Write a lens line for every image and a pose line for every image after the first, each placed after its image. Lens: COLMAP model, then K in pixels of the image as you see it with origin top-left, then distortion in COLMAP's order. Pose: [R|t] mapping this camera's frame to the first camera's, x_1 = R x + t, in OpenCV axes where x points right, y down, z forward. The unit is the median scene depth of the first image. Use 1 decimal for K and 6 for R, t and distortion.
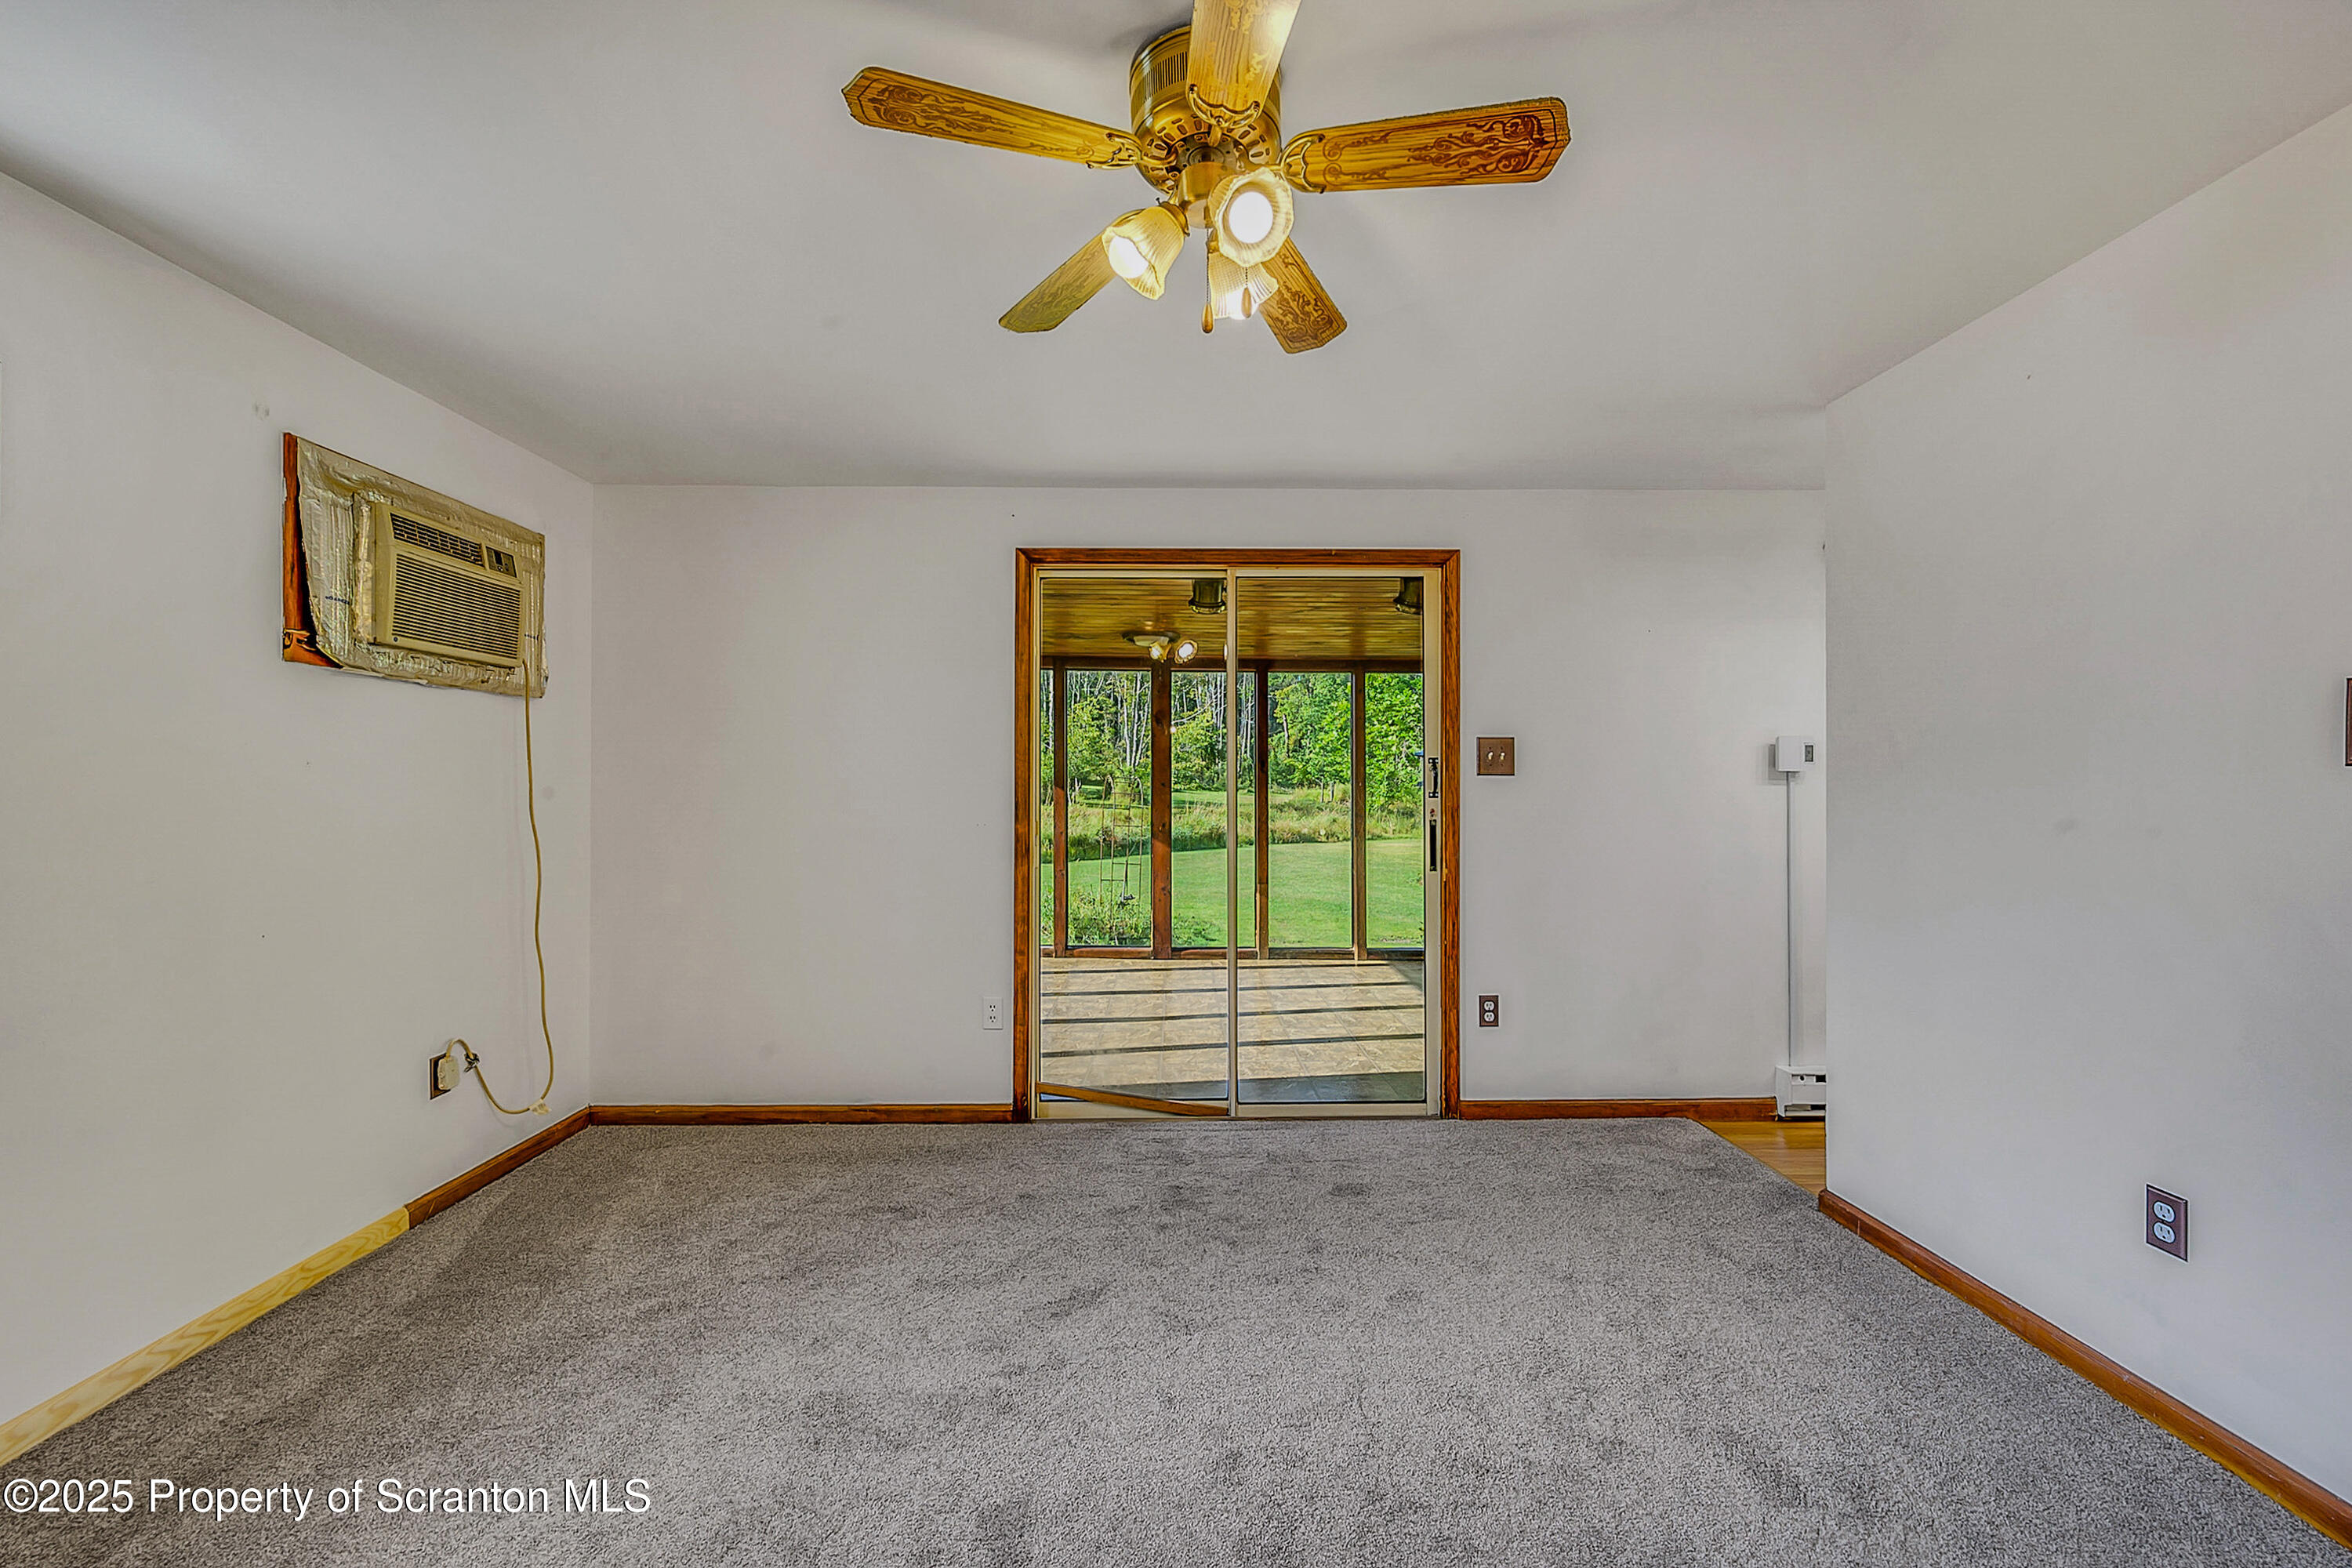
lens RADIAL K [[941.9, 0, 1185.7], [0, 941.9, 786.5], [0, 0, 1]] dist [0.000461, 0.000062]
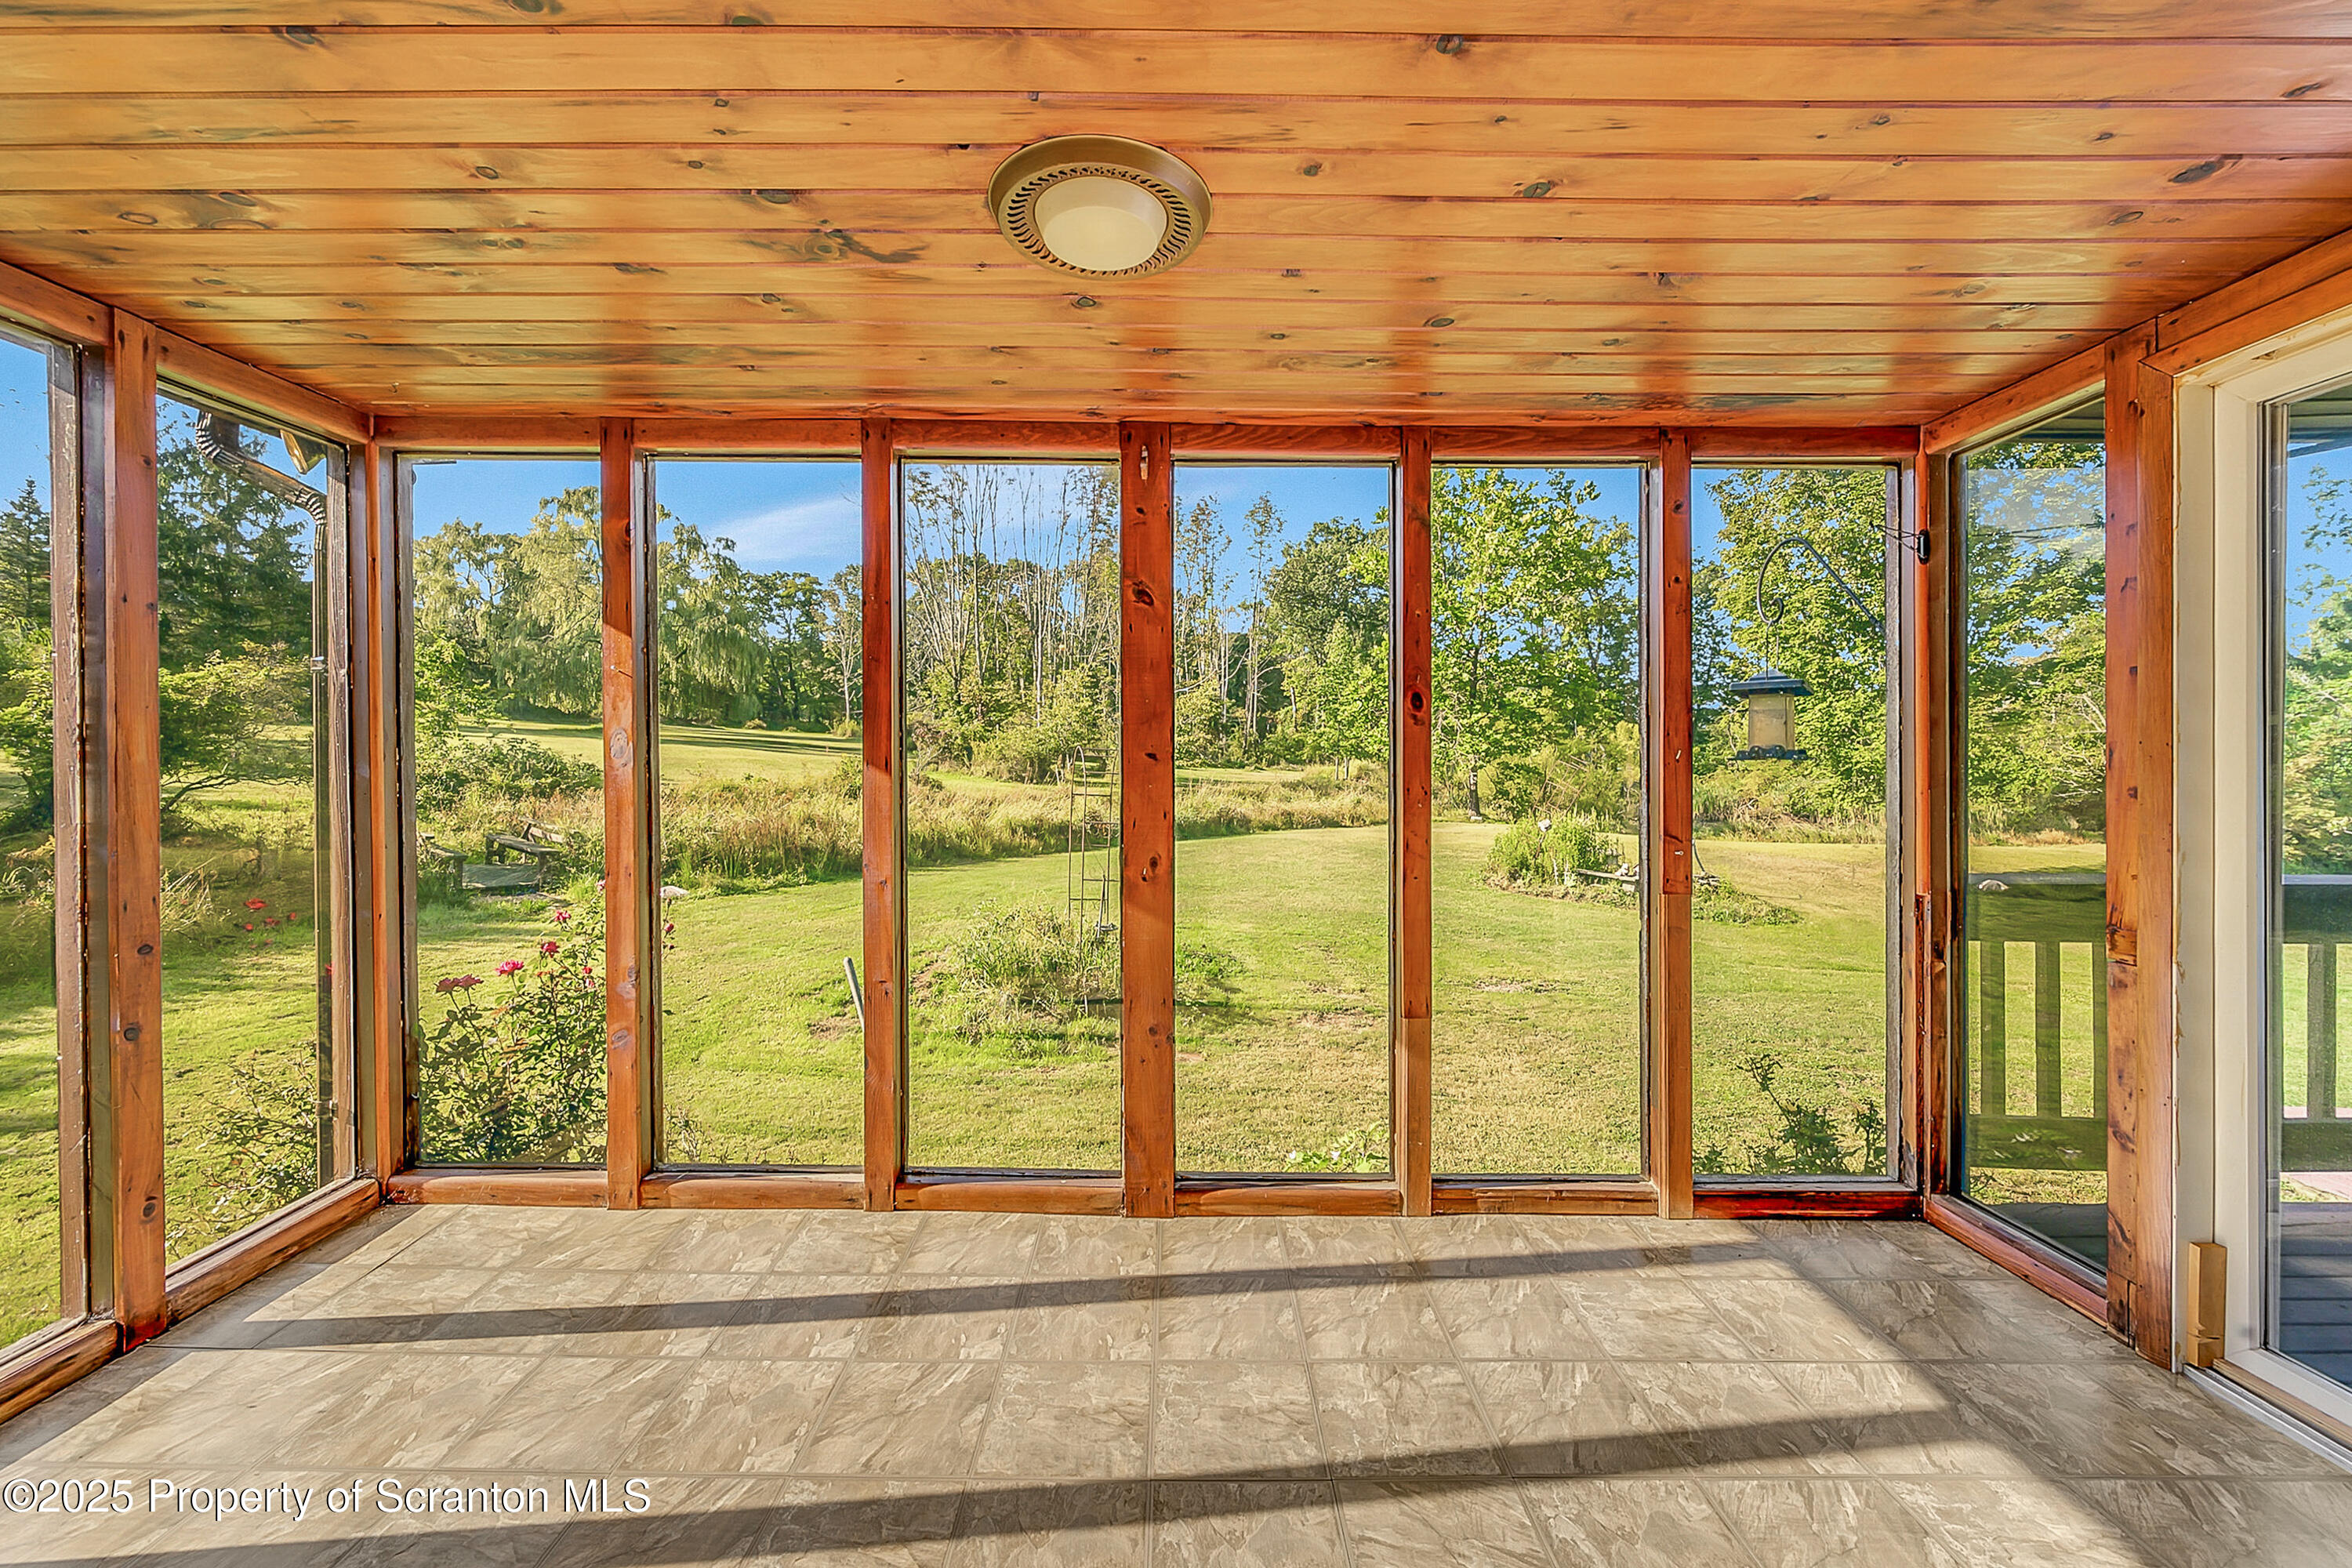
lens RADIAL K [[941.9, 0, 1178.6], [0, 941.9, 768.9], [0, 0, 1]] dist [0.000461, 0.000062]
pose [[0.999955, 0.001633, -0.009311, -0.019786], [-0.001575, 0.999979, 0.006238, 0.004946], [0.009321, -0.006223, 0.999937, 1.198330]]
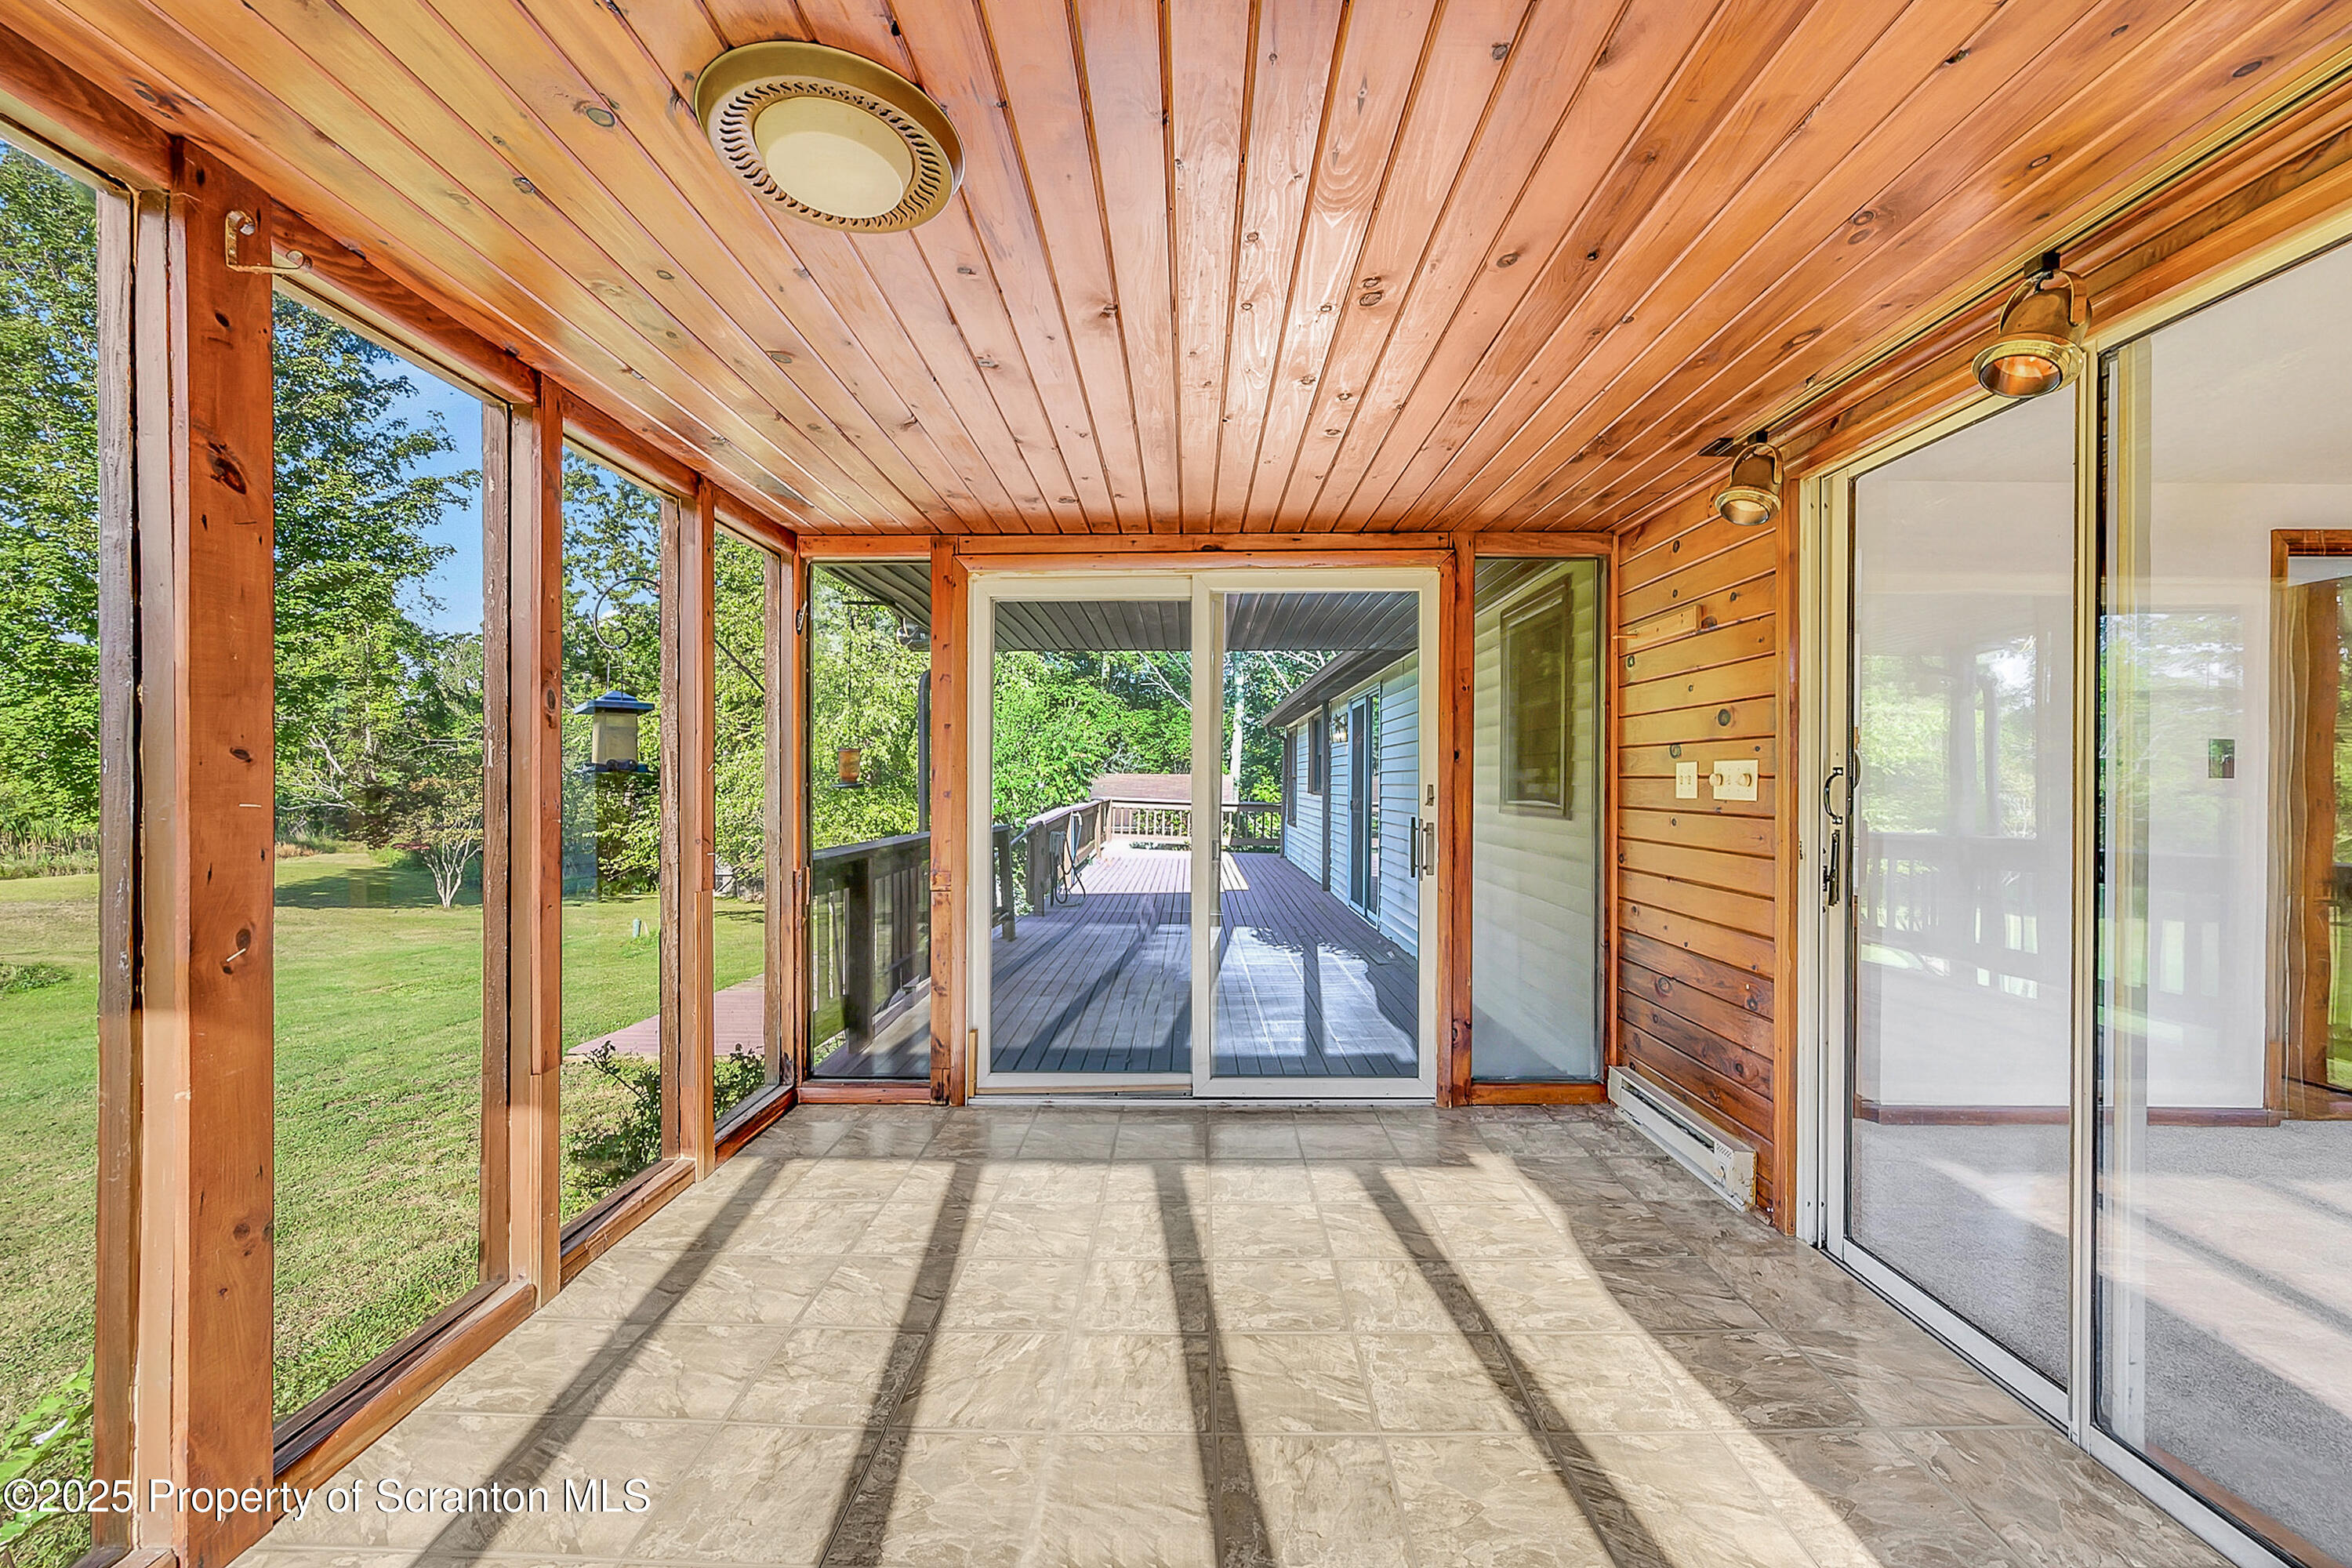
lens RADIAL K [[941.9, 0, 1178.9], [0, 941.9, 784.7], [0, 0, 1]] dist [0.000461, 0.000062]
pose [[0.022519, 0.001550, 0.999745, -0.444504], [-0.008724, 0.999961, -0.001353, 0.009878], [-0.999708, -0.008691, 0.022532, 1.487979]]
